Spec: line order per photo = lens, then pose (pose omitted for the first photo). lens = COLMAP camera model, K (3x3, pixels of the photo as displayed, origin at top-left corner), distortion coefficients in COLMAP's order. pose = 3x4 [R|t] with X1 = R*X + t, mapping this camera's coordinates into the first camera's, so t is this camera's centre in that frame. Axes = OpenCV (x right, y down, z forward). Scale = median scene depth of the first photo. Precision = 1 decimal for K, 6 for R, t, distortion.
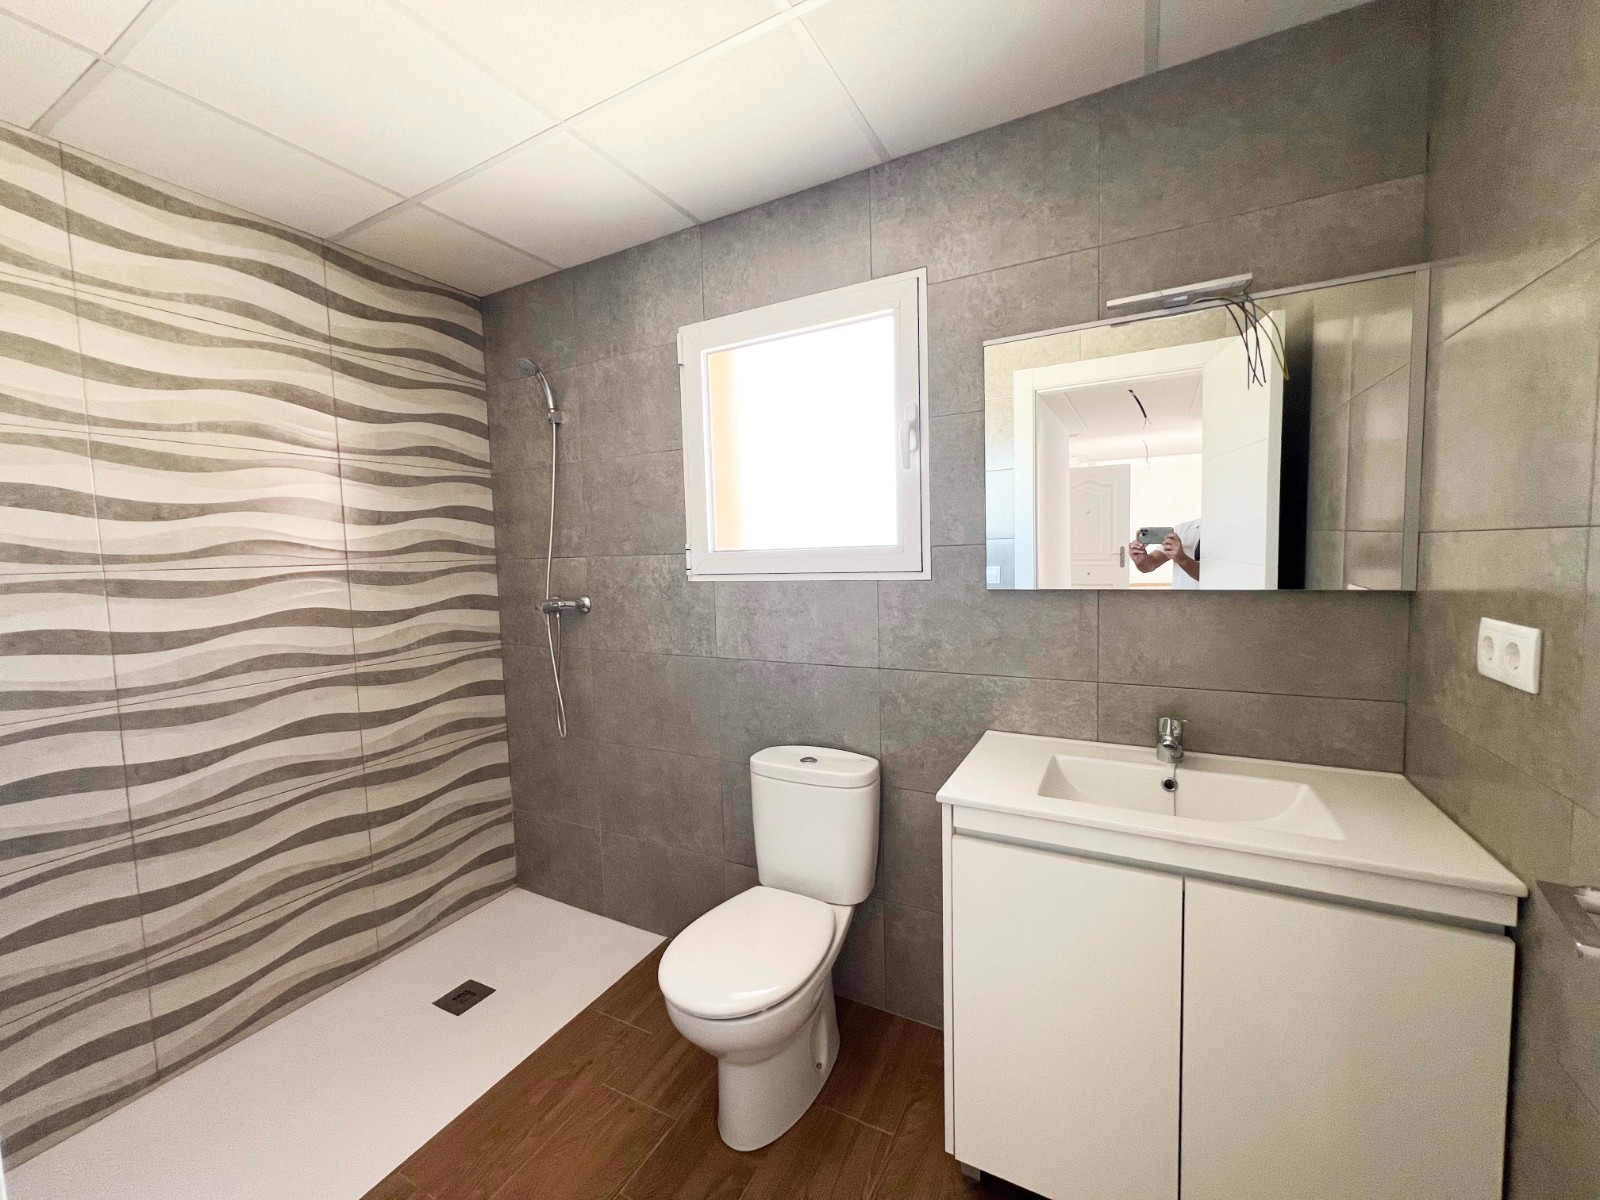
lens RADIAL K [[666.8, 0, 786.9], [0, 666.8, 596.0], [0, 0, 1]] dist [-0.002486, 0.000303]
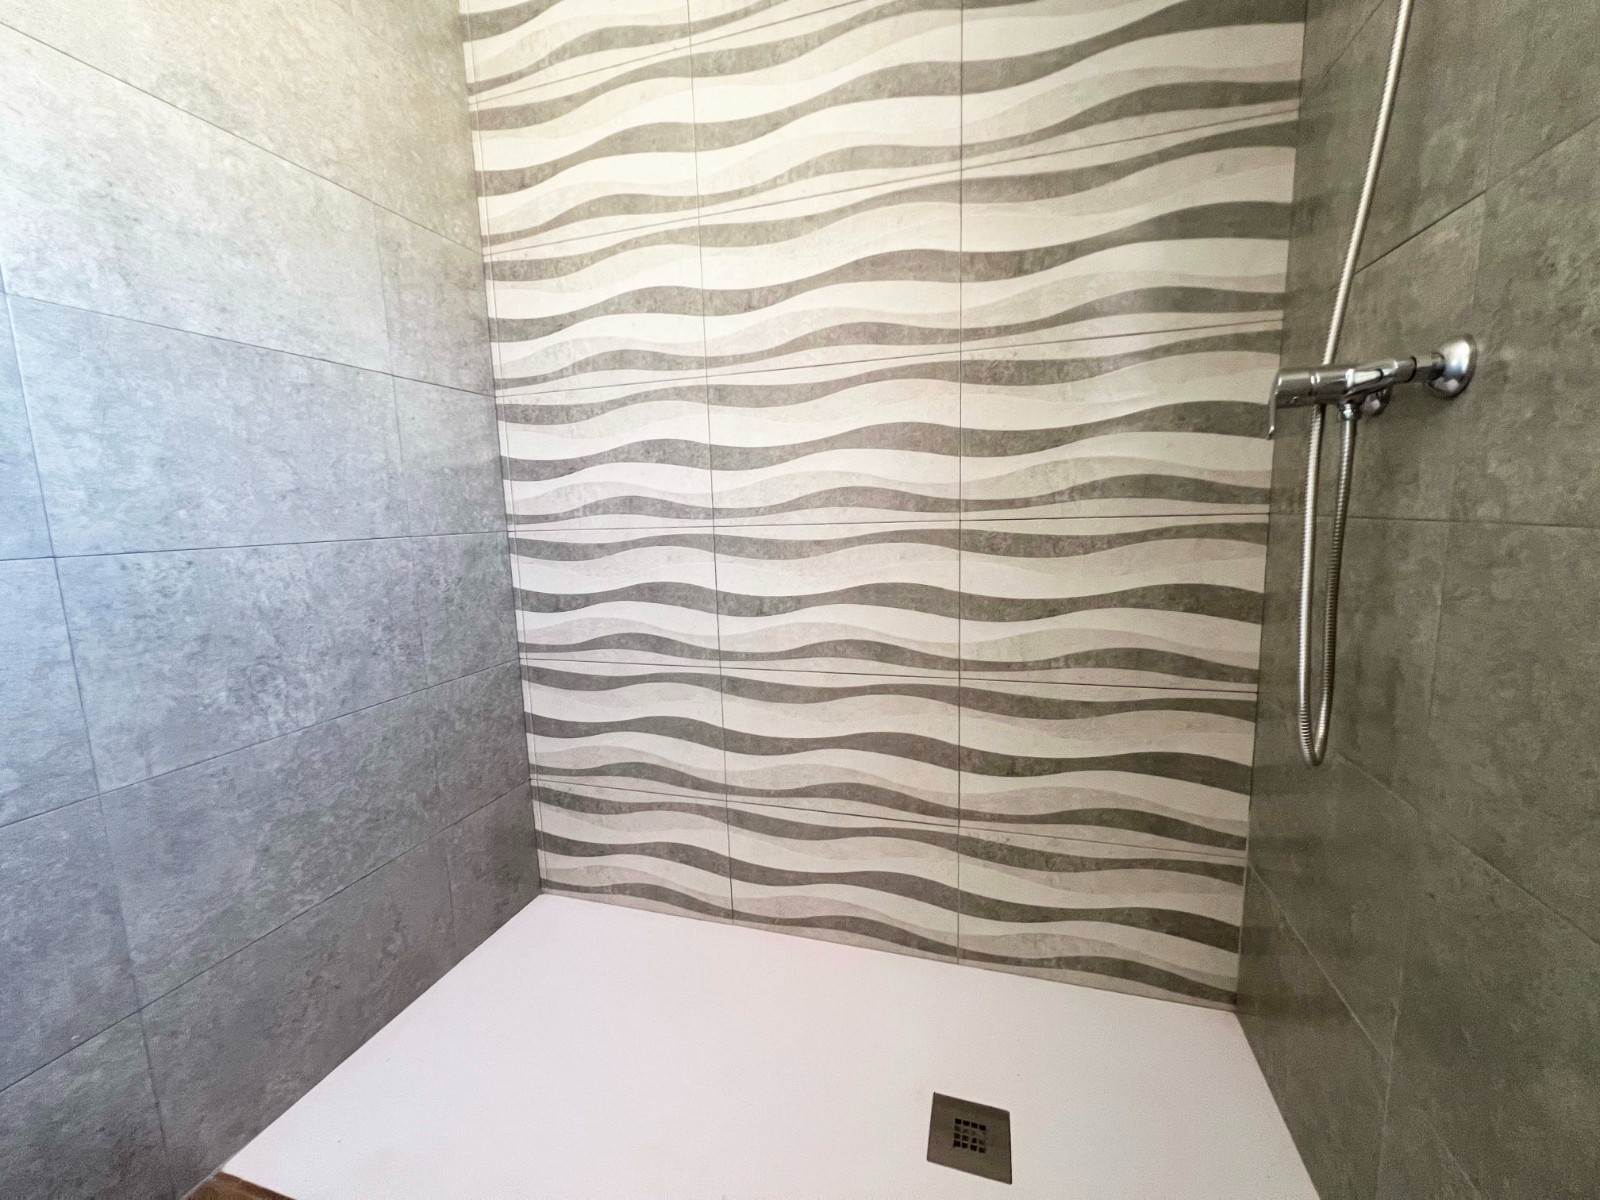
lens RADIAL K [[644.1, 0, 800.0], [0, 644.1, 600.0], [0, 0, 1]] dist [-0.002845, 0.000026]
pose [[0.201557, 0.159618, -0.966383, -0.070923], [-0.049389, 0.987033, 0.152728, 0.095265], [0.978231, 0.016946, 0.206827, 0.718231]]
